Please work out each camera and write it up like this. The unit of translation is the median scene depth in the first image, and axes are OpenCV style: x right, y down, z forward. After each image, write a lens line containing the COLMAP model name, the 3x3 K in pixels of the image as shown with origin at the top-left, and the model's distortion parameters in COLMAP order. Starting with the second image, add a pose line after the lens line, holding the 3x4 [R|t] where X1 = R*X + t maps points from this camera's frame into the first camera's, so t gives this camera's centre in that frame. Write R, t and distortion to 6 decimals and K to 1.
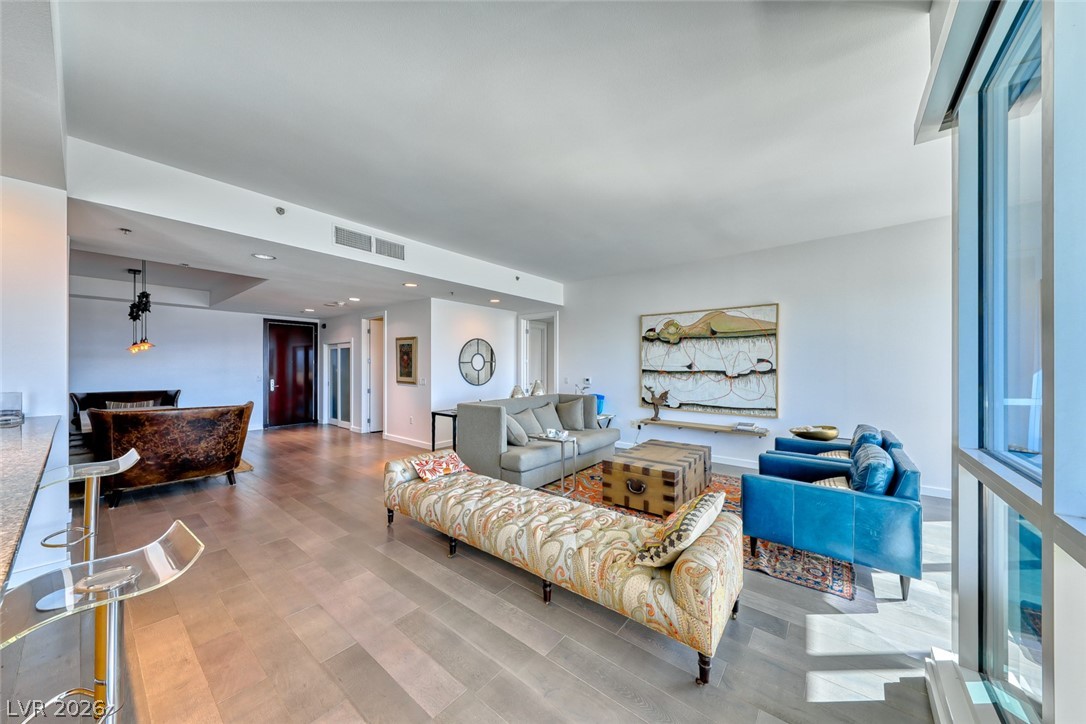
lens RADIAL K [[370.1, 0, 540.8], [0, 370.1, 368.1], [0, 0, 1]] dist [0.016385, -0.004554]
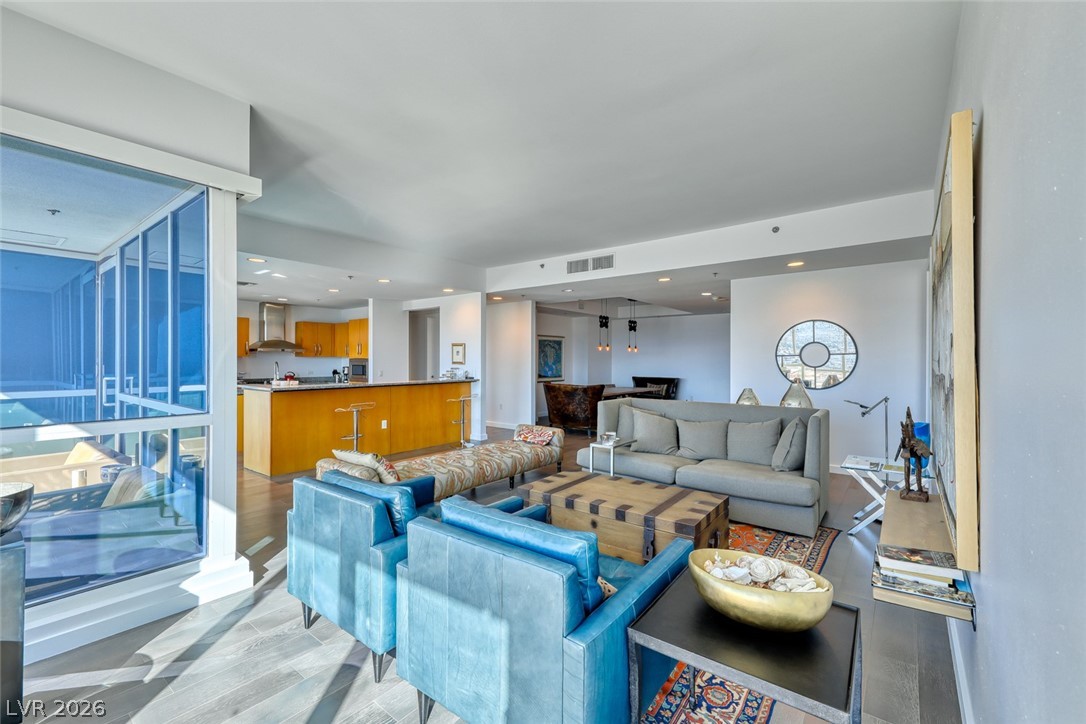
lens RADIAL K [[453.9, 0, 545.9], [0, 453.9, 359.5], [0, 0, 1]] dist [0.004886, 0.000087]
pose [[0.017289, -0.001531, -0.999849, 0.799331], [-0.007595, 0.999970, -0.001663, -0.002997], [0.999822, 0.007622, 0.017277, 0.604941]]
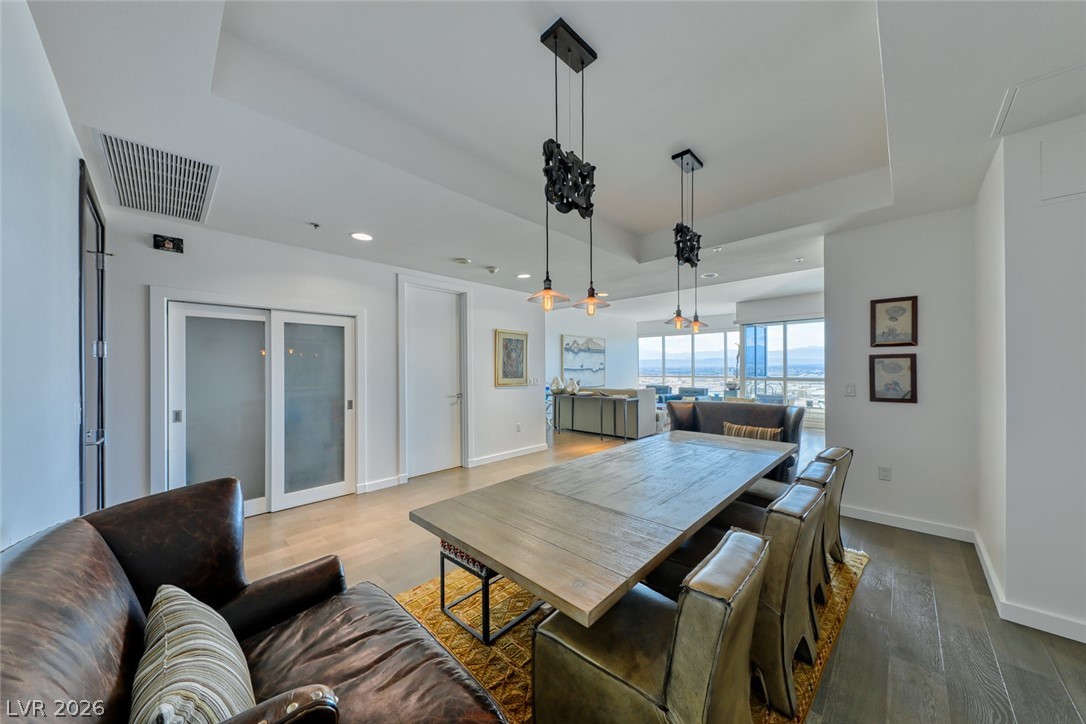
lens RADIAL K [[370.1, 0, 544.9], [0, 370.1, 369.3], [0, 0, 1]] dist [0.016385, -0.004554]
pose [[0.086924, -0.003510, 0.996209, -1.403190], [0.012459, 0.999919, 0.002436, 0.003267], [-0.996137, 0.012200, 0.086961, 0.993963]]
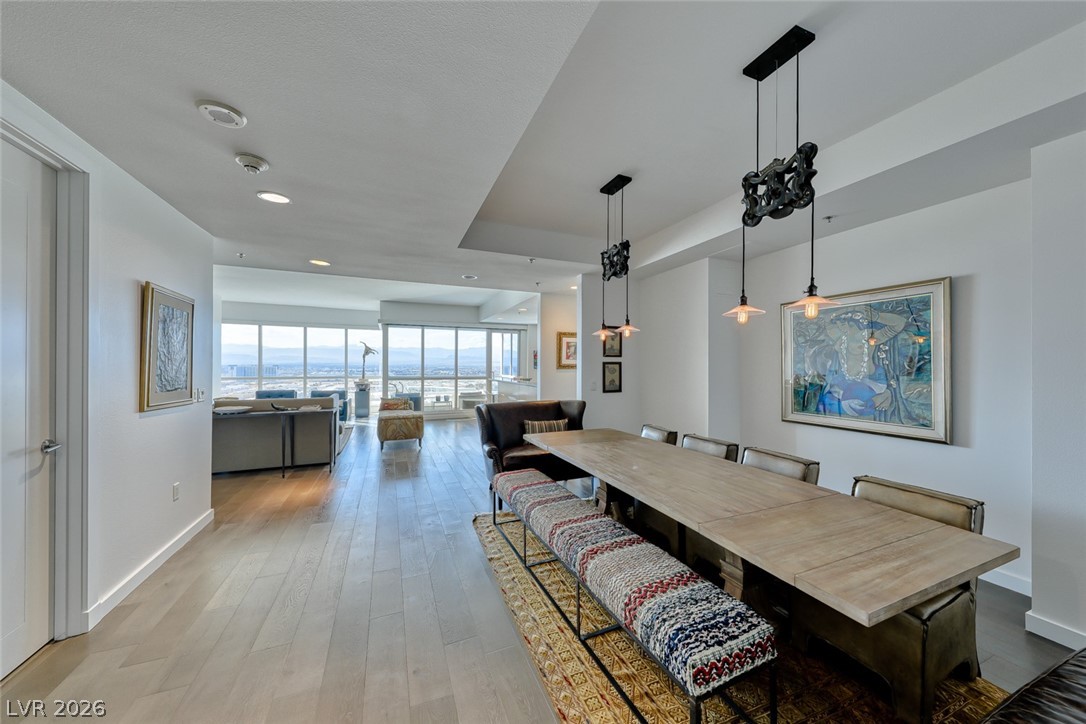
lens RADIAL K [[370.1, 0, 545.4], [0, 370.1, 360.1], [0, 0, 1]] dist [0.016385, -0.004554]
pose [[-0.882608, 0.002857, 0.470102, -1.065348], [-0.002350, 0.999942, -0.010490, -0.006107], [-0.470104, -0.010364, -0.882550, 1.361010]]
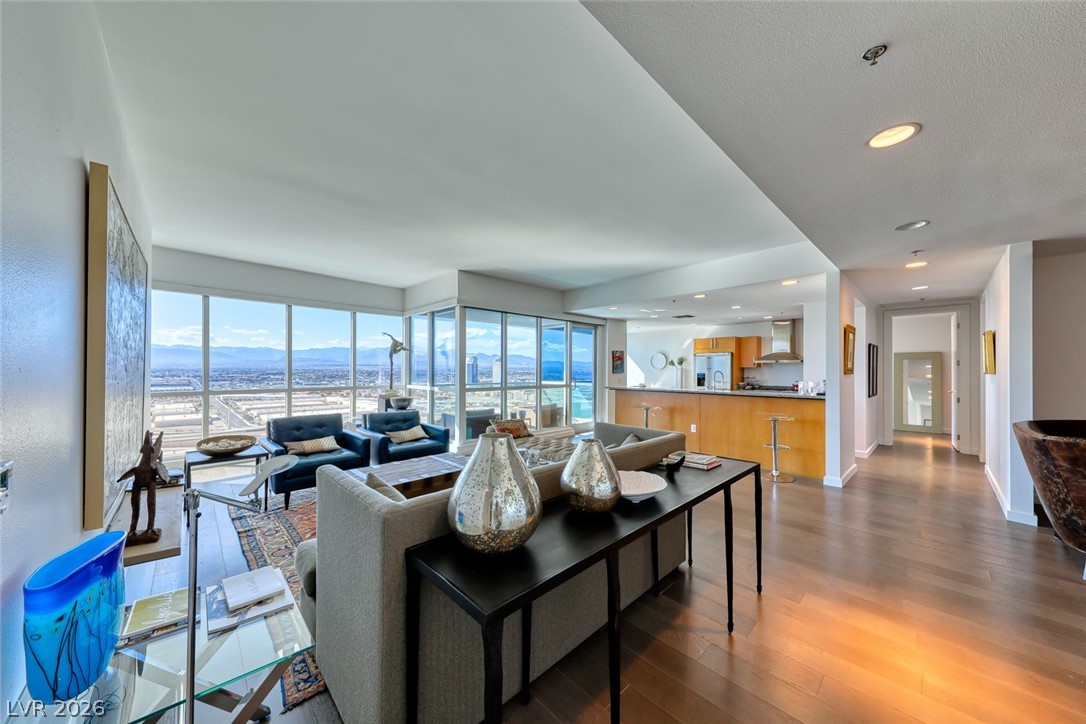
lens RADIAL K [[370.1, 0, 542.1], [0, 370.1, 367.2], [0, 0, 1]] dist [0.016385, -0.004554]
pose [[-0.991389, -0.002245, 0.130928, -0.064559], [-0.002461, 0.999996, -0.001489, -0.003965], [-0.130924, -0.001798, -0.991391, 1.276246]]
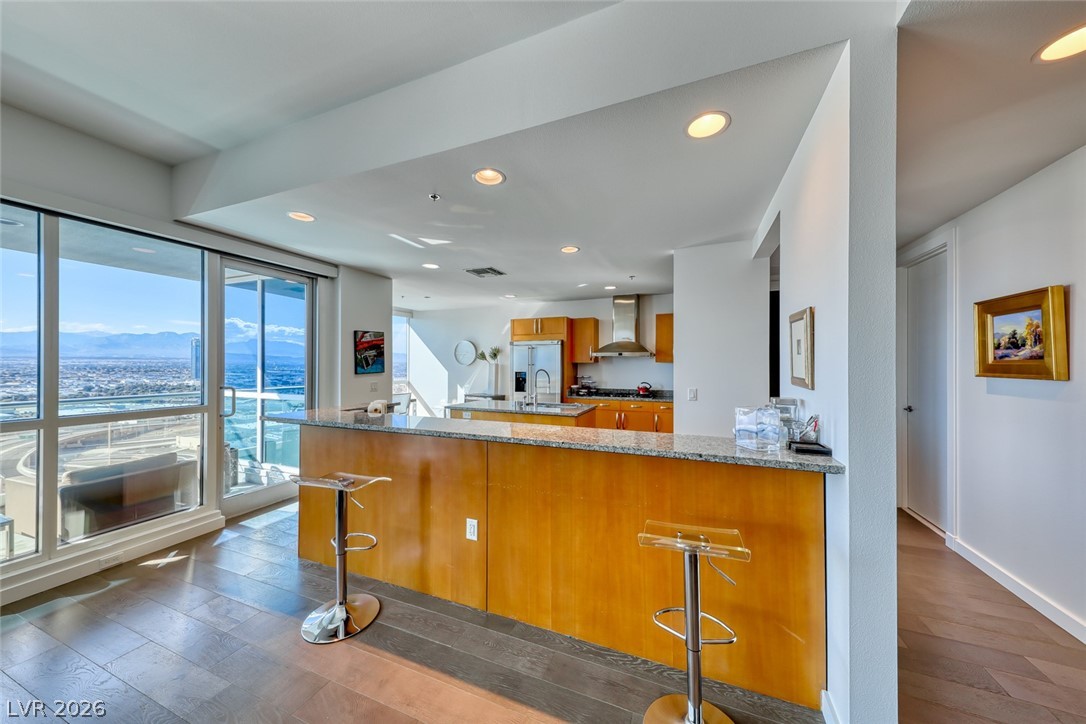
lens RADIAL K [[370.1, 0, 541.9], [0, 370.1, 363.1], [0, 0, 1]] dist [0.016385, -0.004554]
pose [[-0.958861, -0.002300, -0.283866, -0.302012], [-0.003122, 0.999992, 0.002443, -0.008756], [0.283858, 0.003229, -0.958861, 0.601378]]
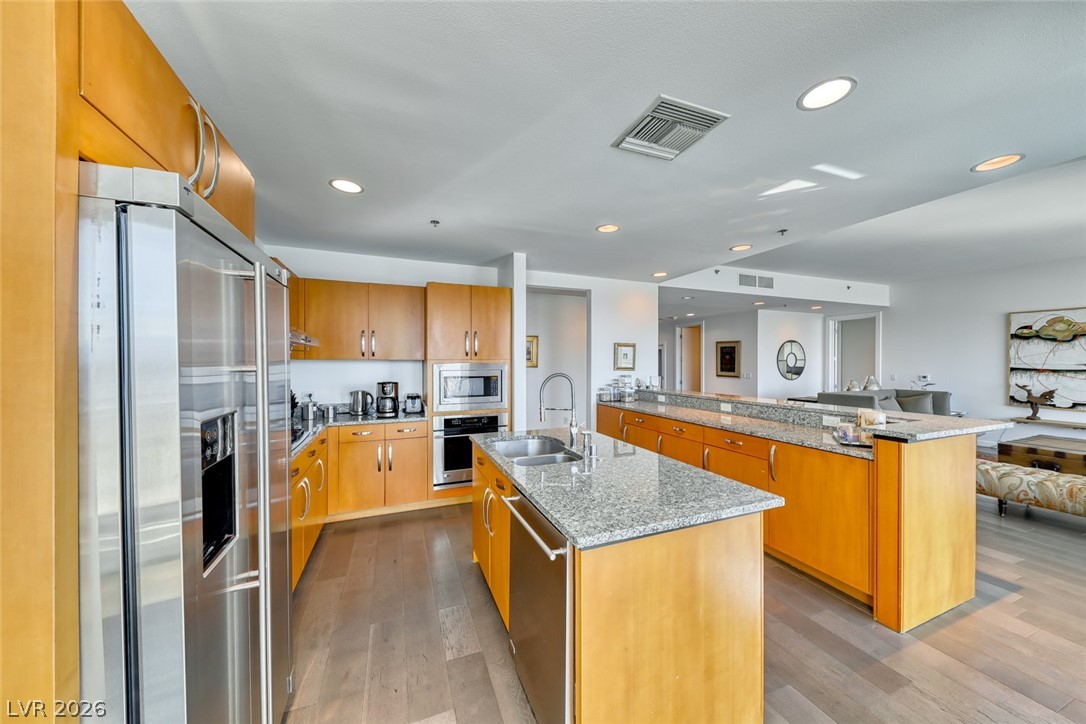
lens RADIAL K [[370.1, 0, 543.2], [0, 370.1, 365.5], [0, 0, 1]] dist [0.016385, -0.004554]
pose [[0.873537, 0.004552, -0.486737, -0.345301], [-0.002434, 0.999985, 0.004983, -0.004404], [0.486752, -0.003168, 0.873535, -0.507671]]
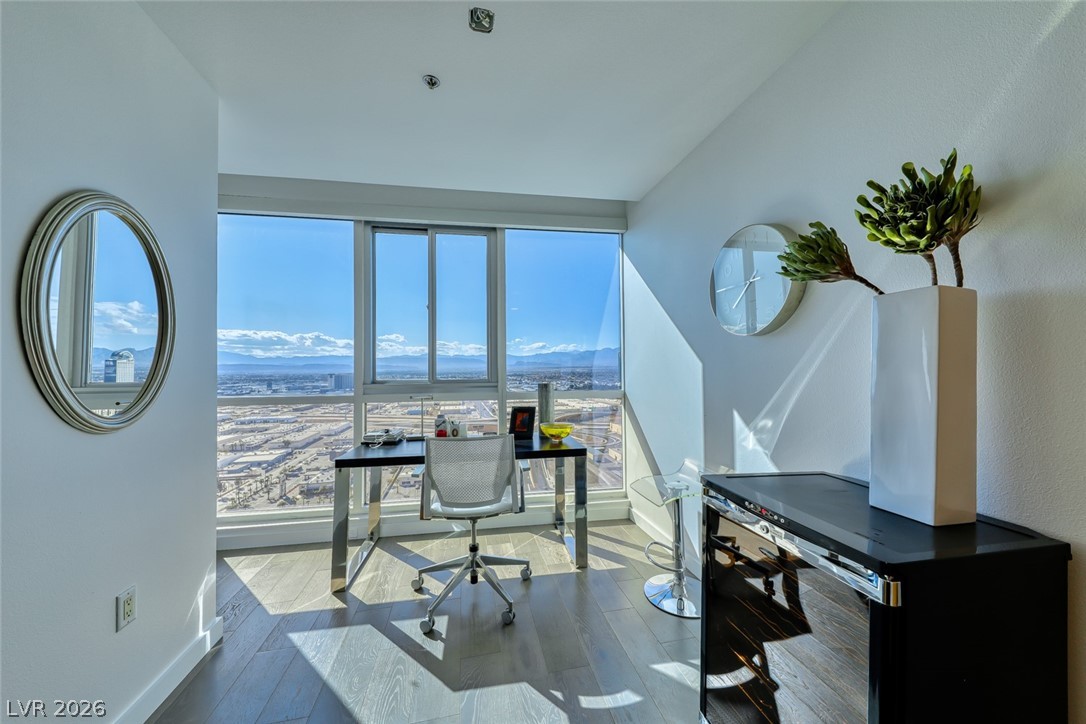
lens RADIAL K [[370.1, 0, 538.1], [0, 370.1, 363.9], [0, 0, 1]] dist [0.016385, -0.004554]
pose [[-0.775326, 0.020206, 0.631238, -0.465247], [0.013947, 0.999792, -0.014872, 0.028750], [-0.631407, -0.002727, -0.775447, -0.357926]]
